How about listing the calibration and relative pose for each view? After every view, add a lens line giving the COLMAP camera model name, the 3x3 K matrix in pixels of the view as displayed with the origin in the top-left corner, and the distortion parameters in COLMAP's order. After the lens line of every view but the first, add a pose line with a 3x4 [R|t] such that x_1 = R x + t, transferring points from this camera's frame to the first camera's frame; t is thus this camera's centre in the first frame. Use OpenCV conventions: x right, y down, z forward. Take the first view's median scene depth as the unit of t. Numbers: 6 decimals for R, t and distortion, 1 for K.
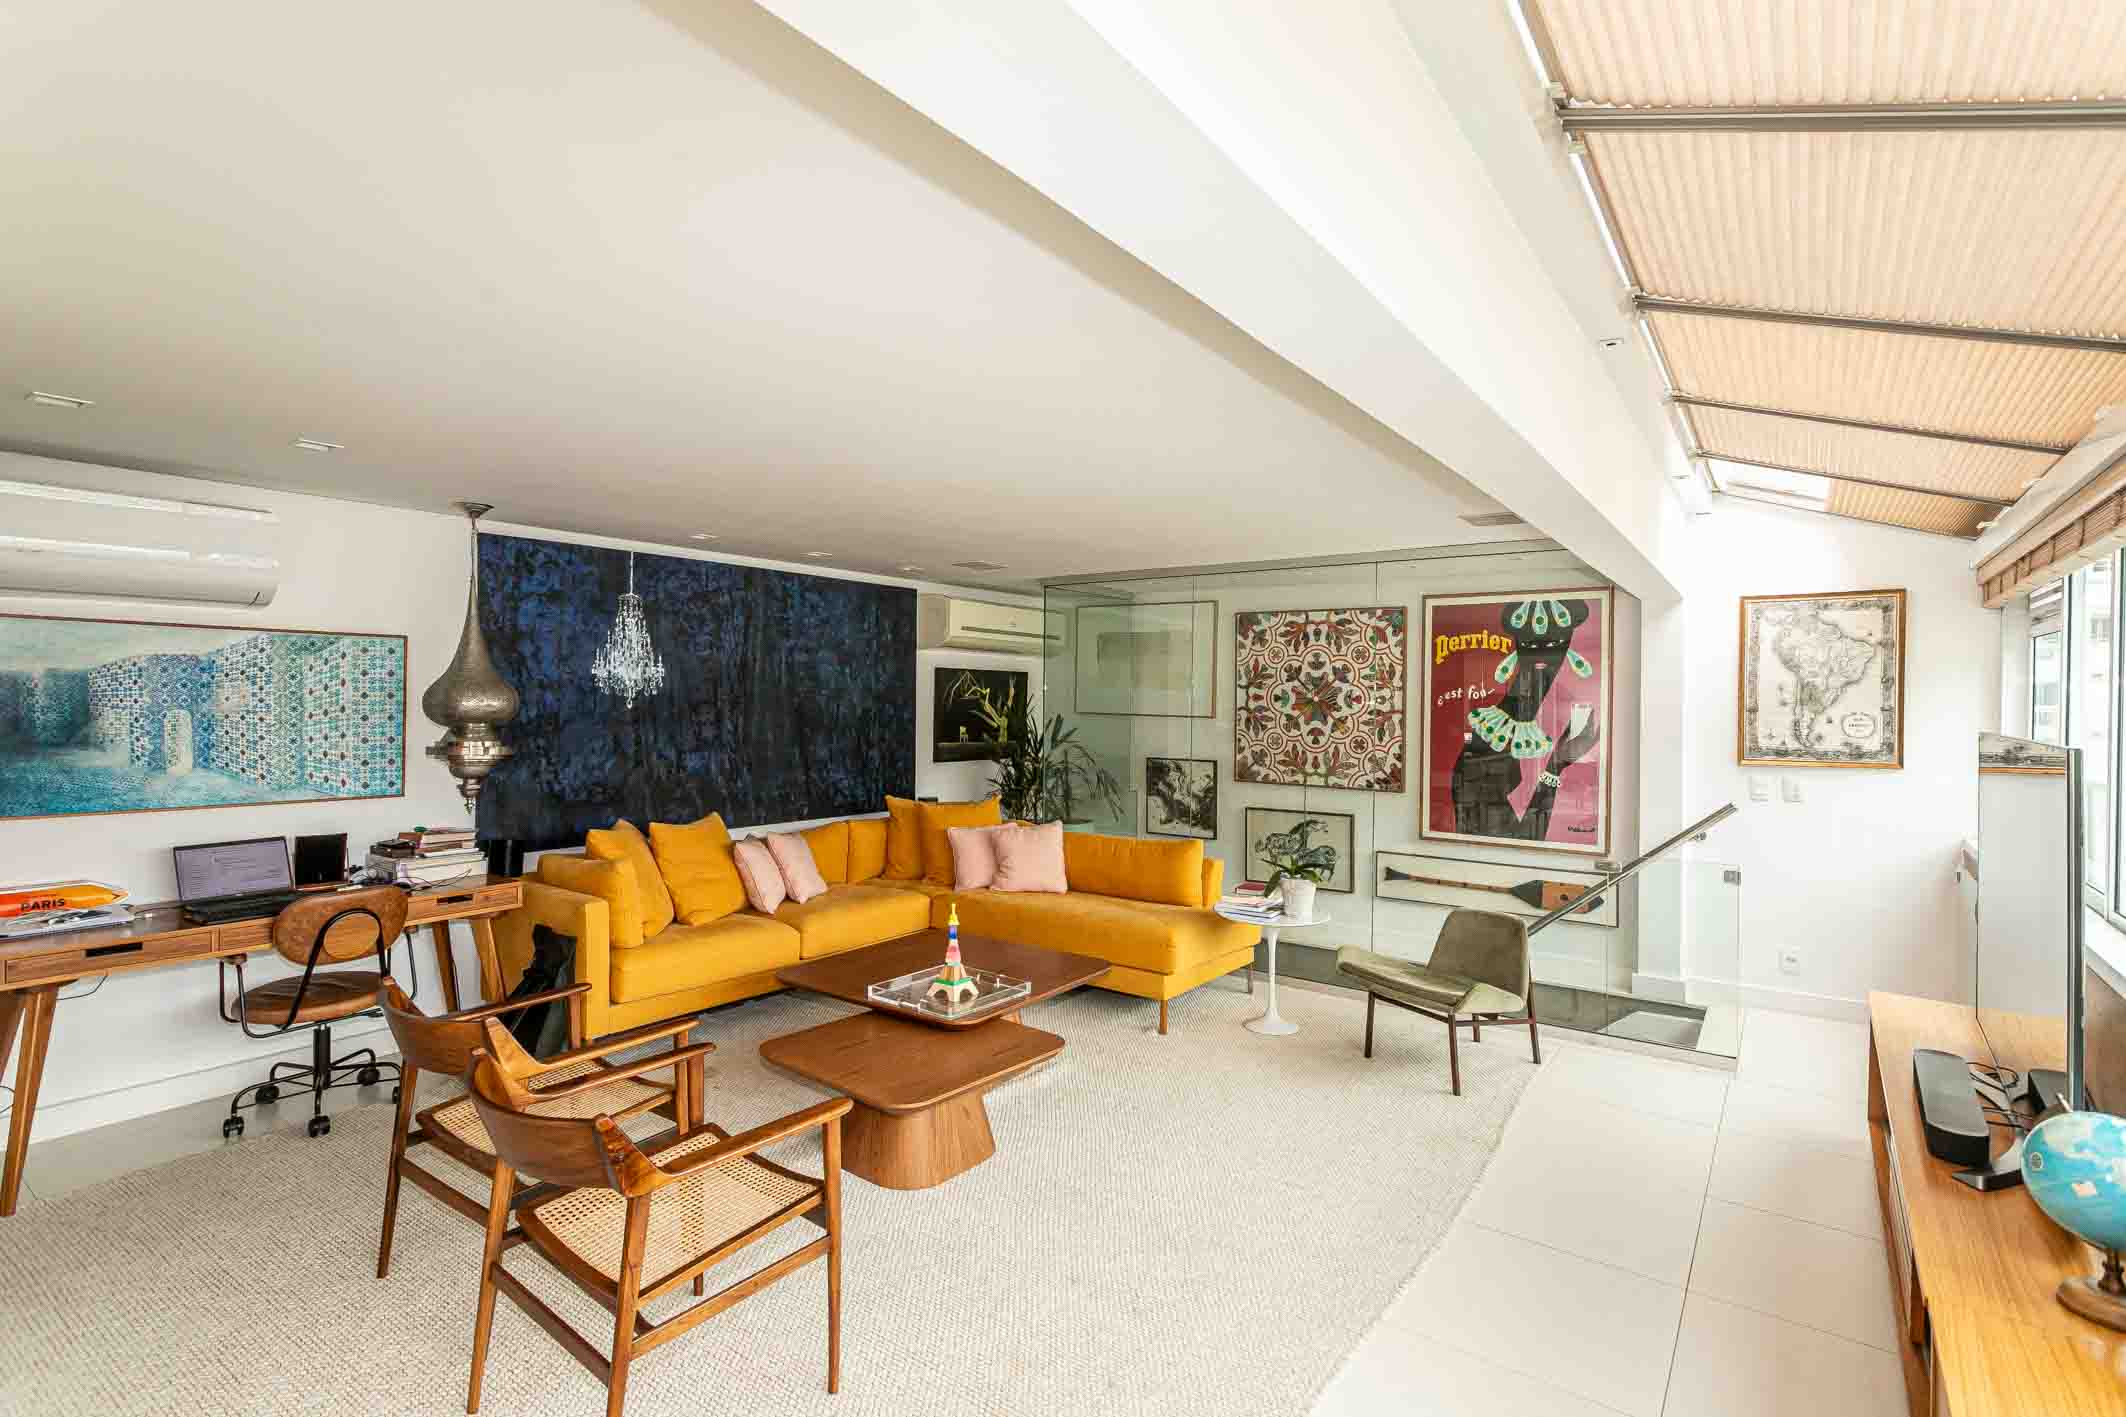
lens RADIAL K [[1037.5, 0, 1016.2], [0, 1037.5, 709.2], [0, 0, 1]] dist [-0.001097, -0.000208]
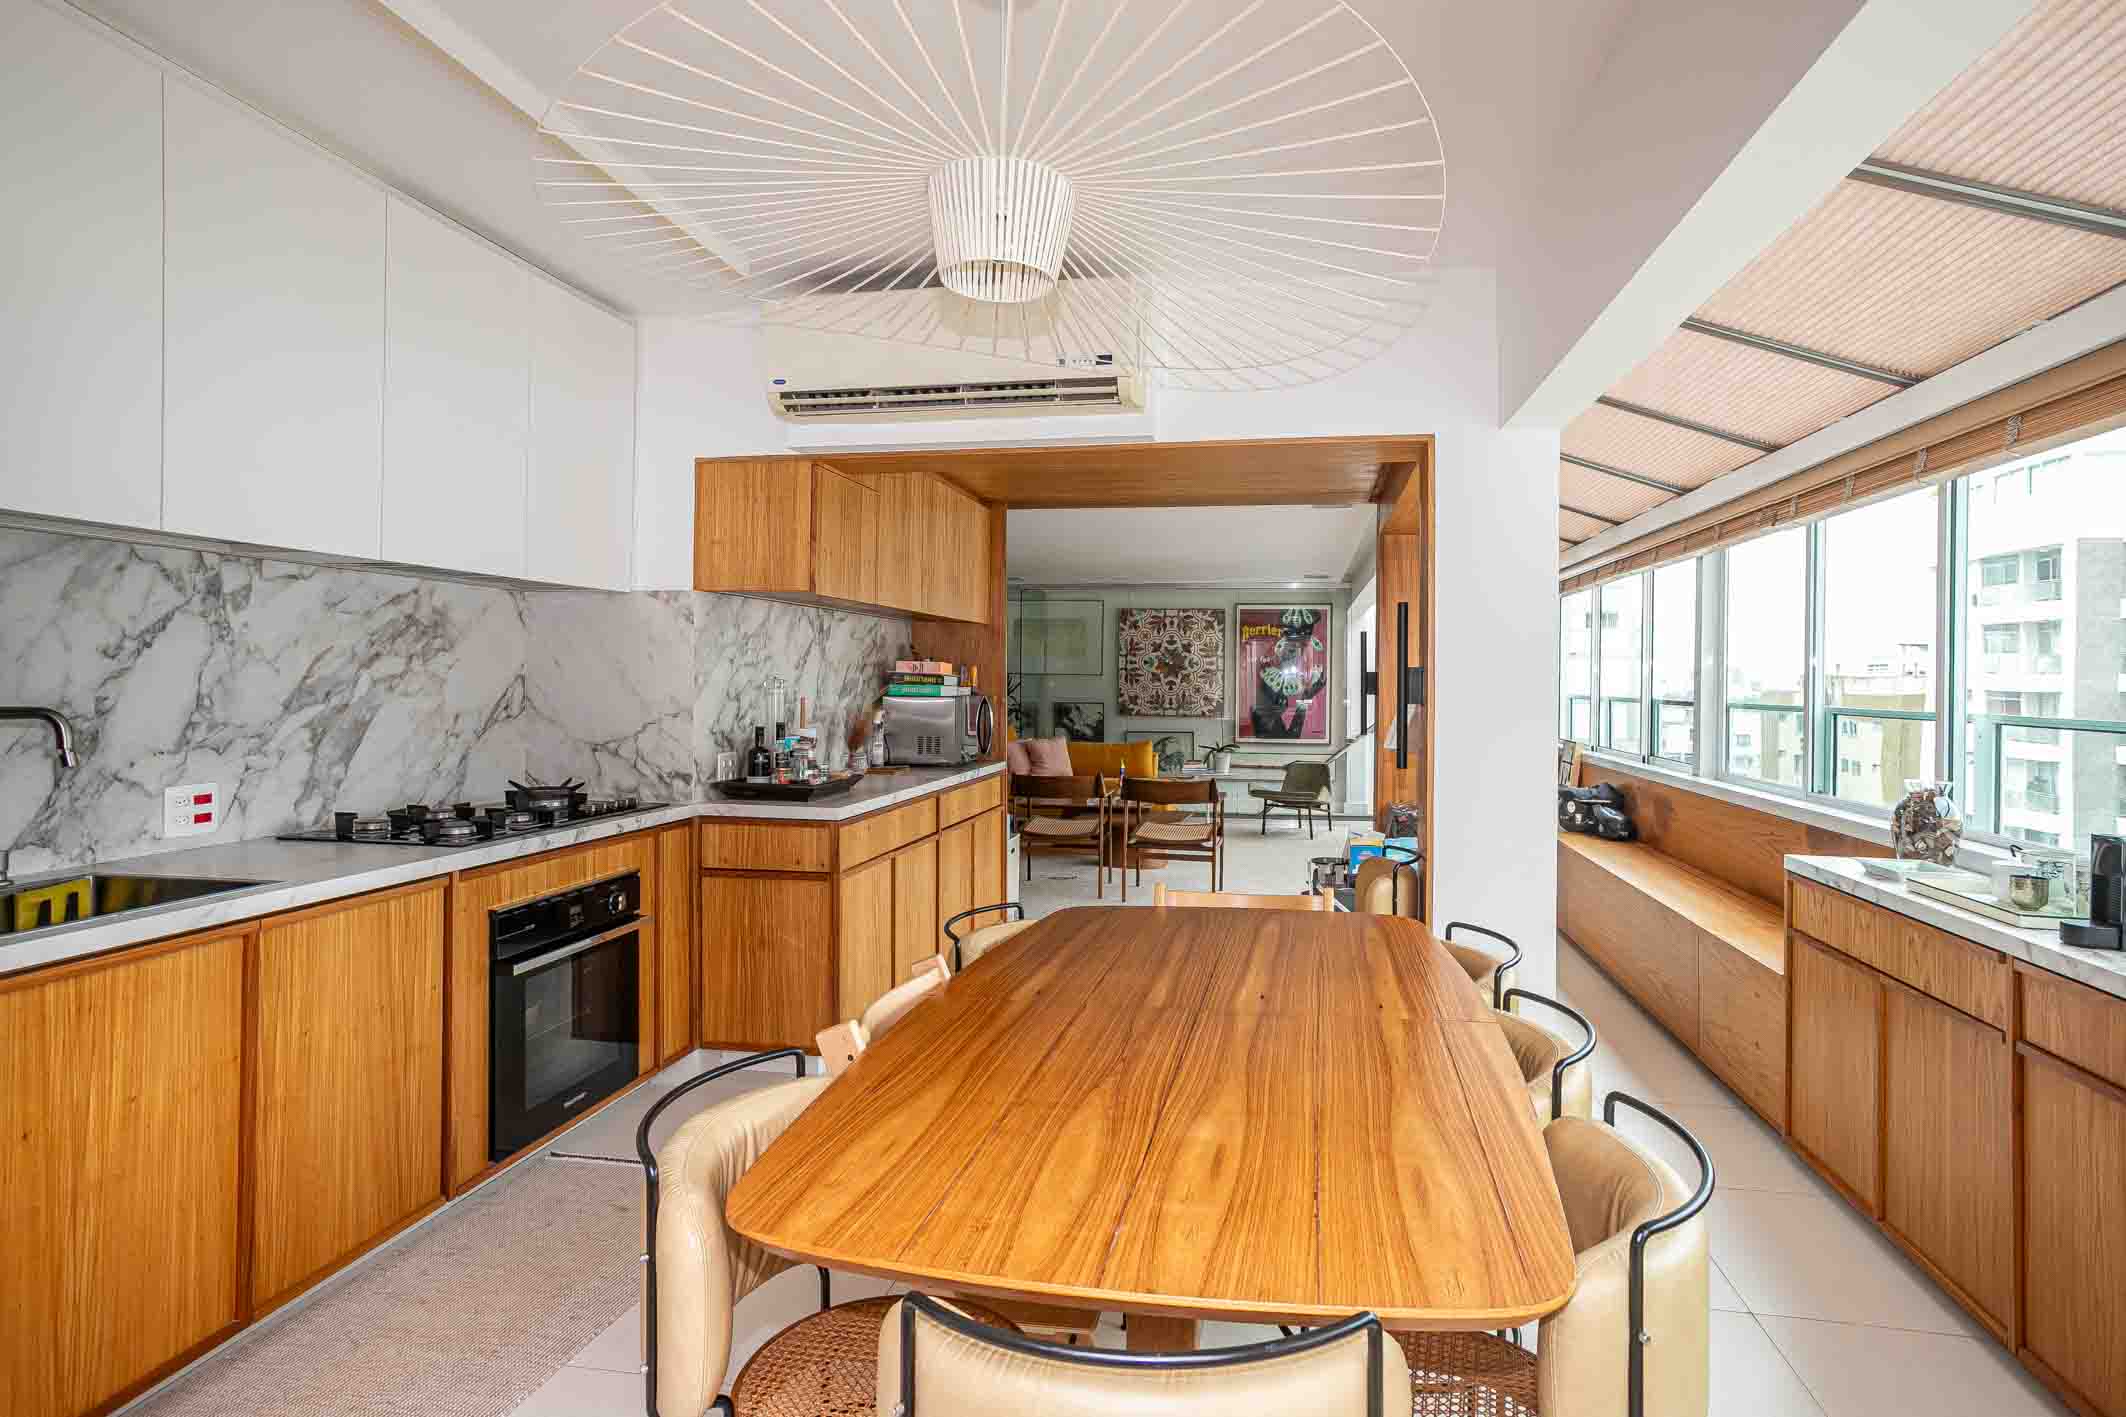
lens RADIAL K [[1168.5, 0, 1071.8], [0, 1168.5, 696.1], [0, 0, 1]] dist [0.002243, 0.000795]
pose [[0.888569, -0.007923, 0.458674, -0.725386], [0.004899, 0.999958, 0.007782, 0.028526], [-0.458717, -0.004668, 0.888570, -0.596111]]
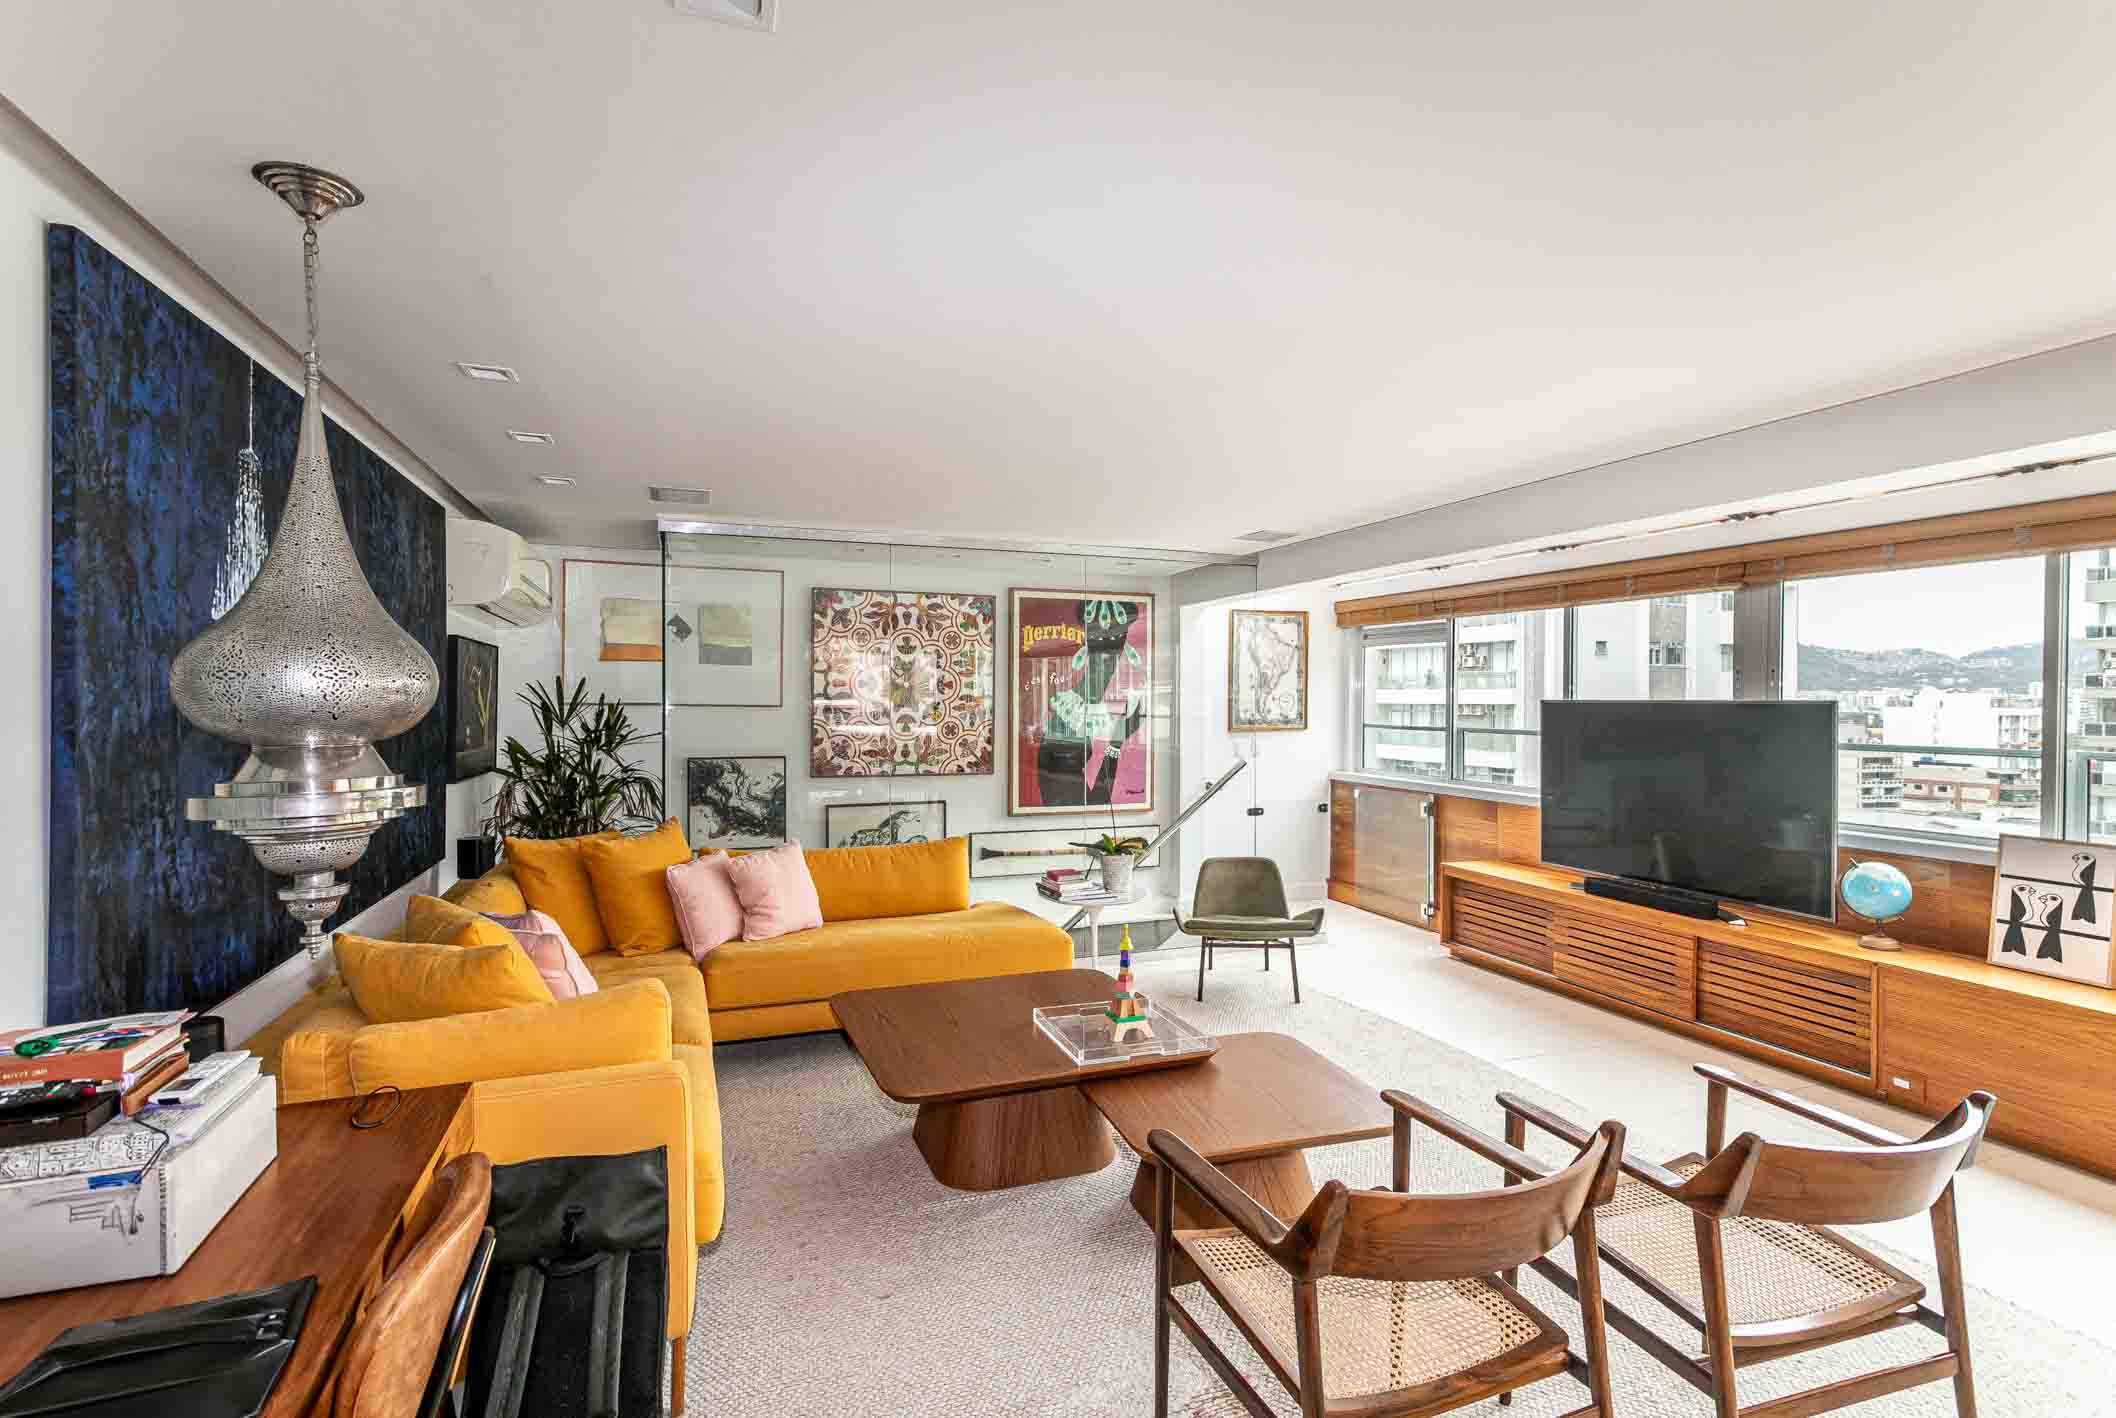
lens RADIAL K [[1062.5, 0, 1115.1], [0, 1062.5, 713.2], [0, 0, 1]] dist [-0.003510, -0.000175]
pose [[0.499735, -0.020315, 0.865940, -0.482667], [0.013388, 0.999787, 0.015729, 0.003766], [-0.866075, 0.003733, 0.499901, 0.351628]]
